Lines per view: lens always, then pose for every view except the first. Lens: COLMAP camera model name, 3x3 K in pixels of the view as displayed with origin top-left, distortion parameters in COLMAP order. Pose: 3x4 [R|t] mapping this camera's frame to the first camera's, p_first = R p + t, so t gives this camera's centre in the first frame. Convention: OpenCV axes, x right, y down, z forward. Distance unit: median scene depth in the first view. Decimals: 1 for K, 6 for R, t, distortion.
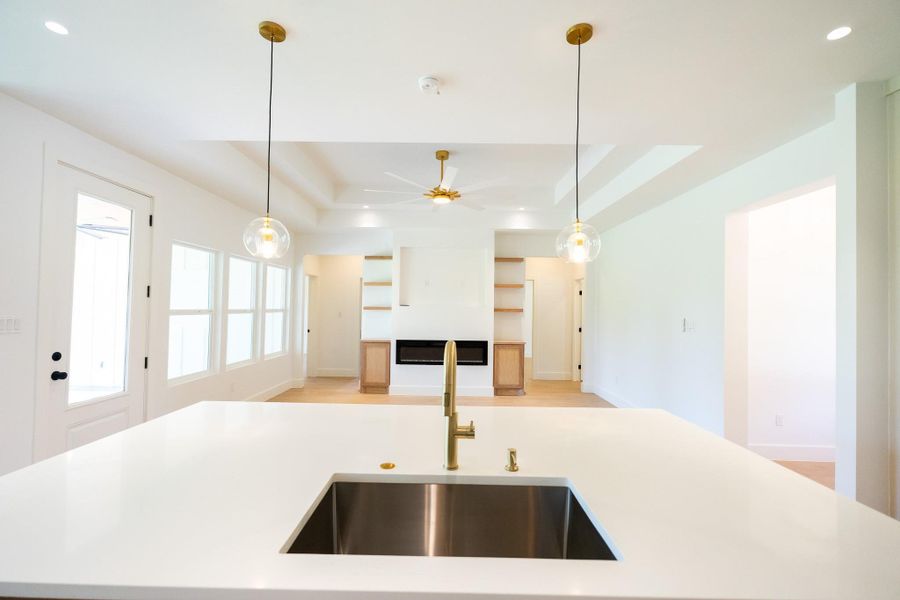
lens RADIAL K [[397.9, 0, 449.7], [0, 397.9, 300.7], [0, 0, 1]] dist [0.001385, -0.001378]
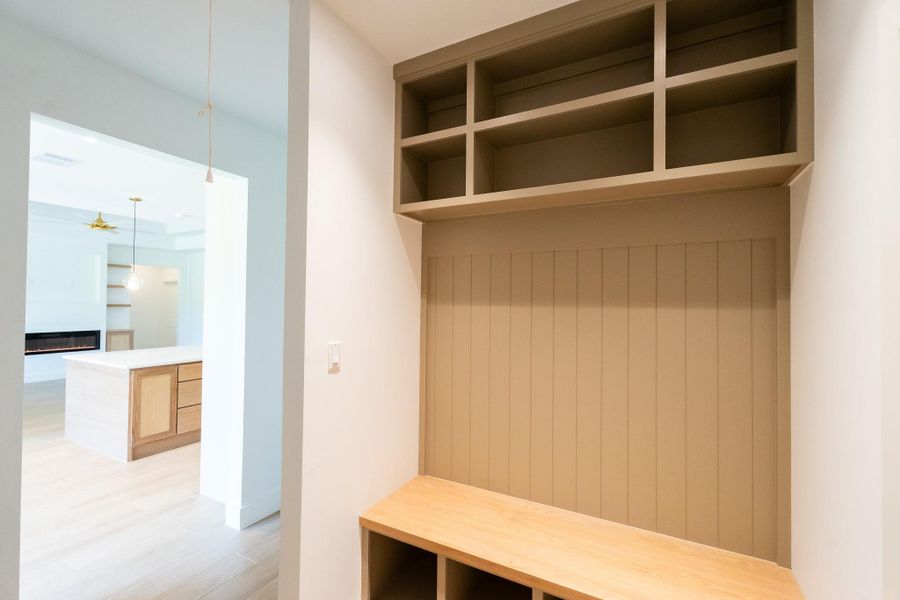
lens RADIAL K [[397.9, 0, 450.8], [0, 397.9, 292.9], [0, 0, 1]] dist [0.001385, -0.001378]
pose [[0.480302, -0.004087, 0.877093, -0.472604], [-0.004250, 0.999967, 0.006987, -0.028963], [-0.877093, -0.007083, 0.480269, -0.565880]]
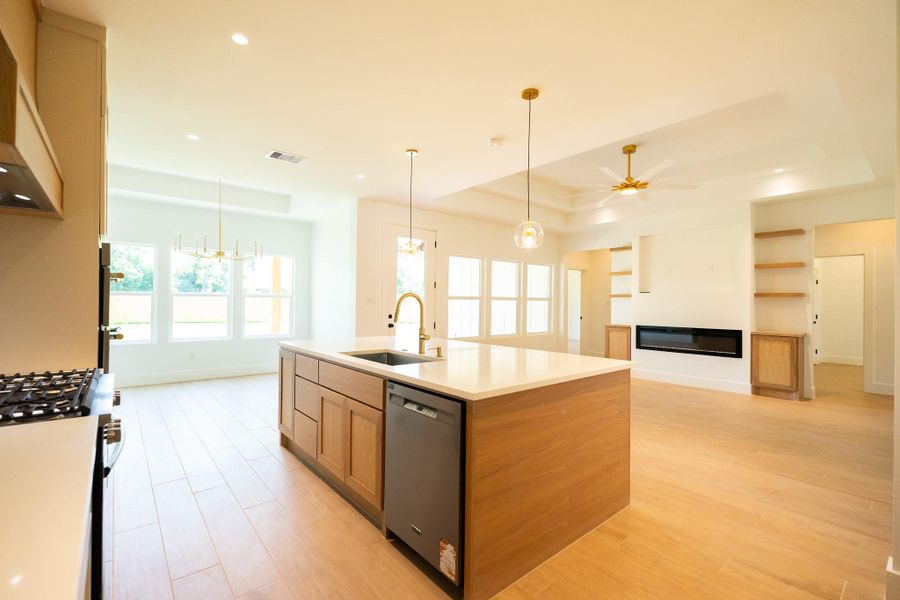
lens RADIAL K [[397.9, 0, 451.1], [0, 397.9, 300.2], [0, 0, 1]] dist [0.001385, -0.001378]
pose [[0.654826, -0.012486, -0.755676, 0.338237], [0.015630, 0.999873, -0.002977, 0.027538], [0.755618, -0.009861, 0.654939, -0.054310]]
